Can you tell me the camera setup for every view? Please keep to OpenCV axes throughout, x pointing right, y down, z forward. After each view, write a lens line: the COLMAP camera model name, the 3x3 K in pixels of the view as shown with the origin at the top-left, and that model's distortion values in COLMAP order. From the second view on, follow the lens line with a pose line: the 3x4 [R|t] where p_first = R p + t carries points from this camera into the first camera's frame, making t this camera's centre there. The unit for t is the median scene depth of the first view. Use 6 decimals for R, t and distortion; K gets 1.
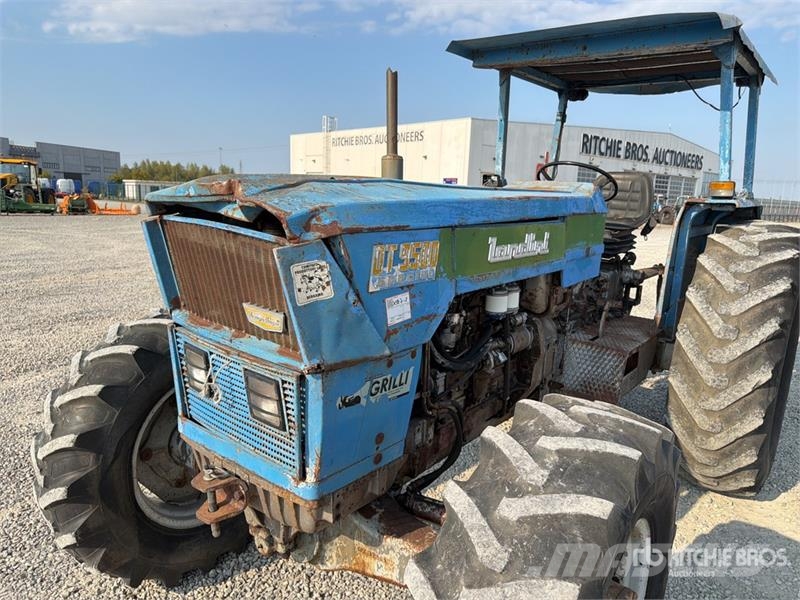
lens RADIAL K [[566.6, 0, 399.8], [0, 566.6, 309.9], [0, 0, 1]] dist [0.064057, -0.084357]
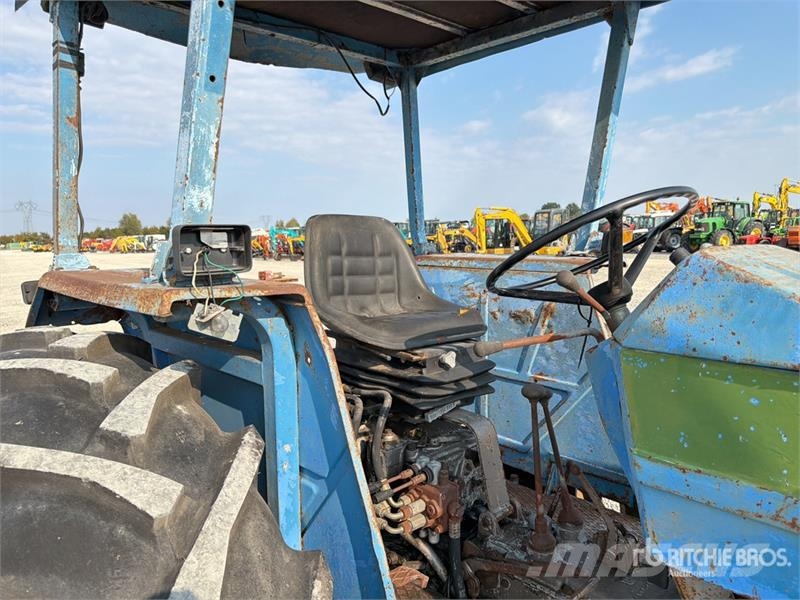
lens RADIAL K [[566.6, 0, 403.5], [0, 566.6, 300.4], [0, 0, 1]] dist [0.064057, -0.084357]
pose [[0.126997, -0.158070, 0.979227, -0.091258], [0.231678, 0.964641, 0.125669, -0.305963], [-0.964467, 0.210906, 0.159128, 1.244935]]
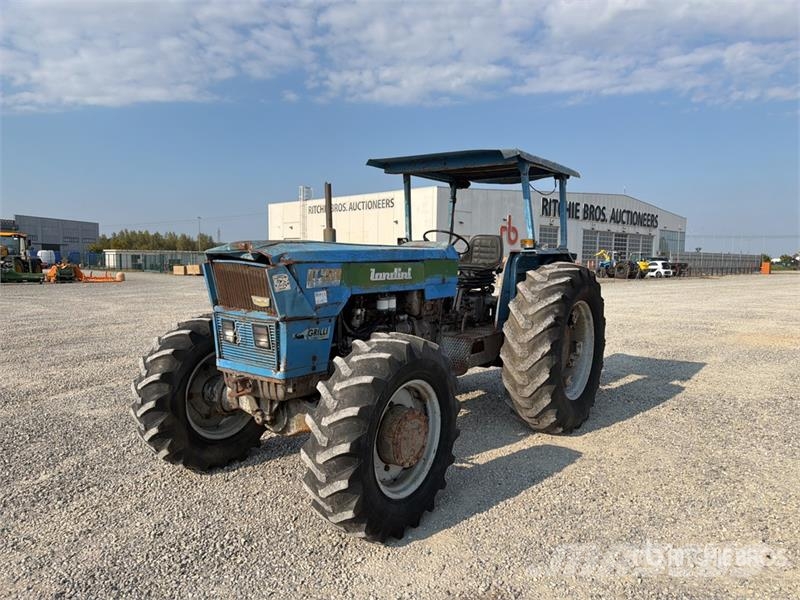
lens RADIAL K [[566.6, 0, 399.2], [0, 566.6, 299.3], [0, 0, 1]] dist [0.064057, -0.084357]
pose [[0.998919, -0.026585, 0.038127, 0.124479], [0.031161, 0.991678, -0.124916, 0.165899], [-0.034488, 0.125969, 0.991434, -0.695663]]
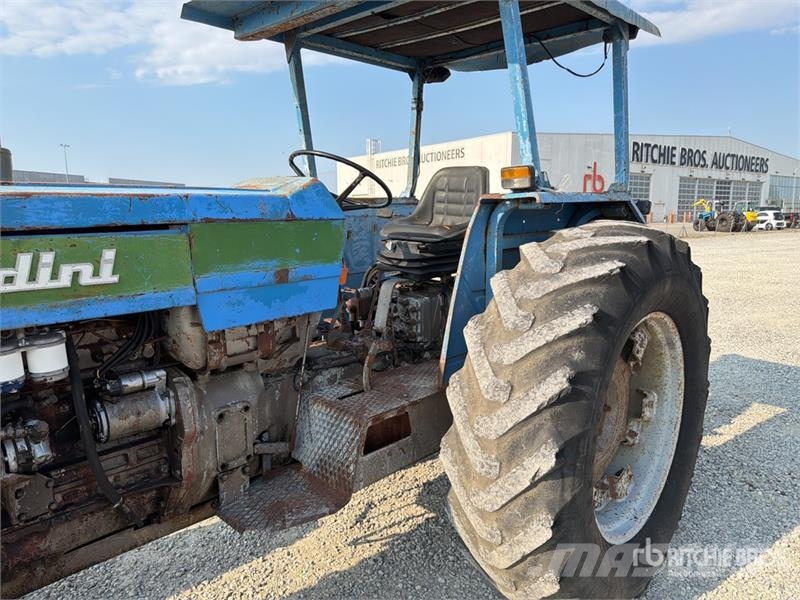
lens RADIAL K [[566.6, 0, 403.6], [0, 566.6, 300.0], [0, 0, 1]] dist [0.064057, -0.084357]
pose [[0.994868, -0.027928, -0.097255, 0.533964], [0.023067, 0.998445, -0.050756, -0.034312], [0.098521, 0.048252, 0.993964, 0.339041]]
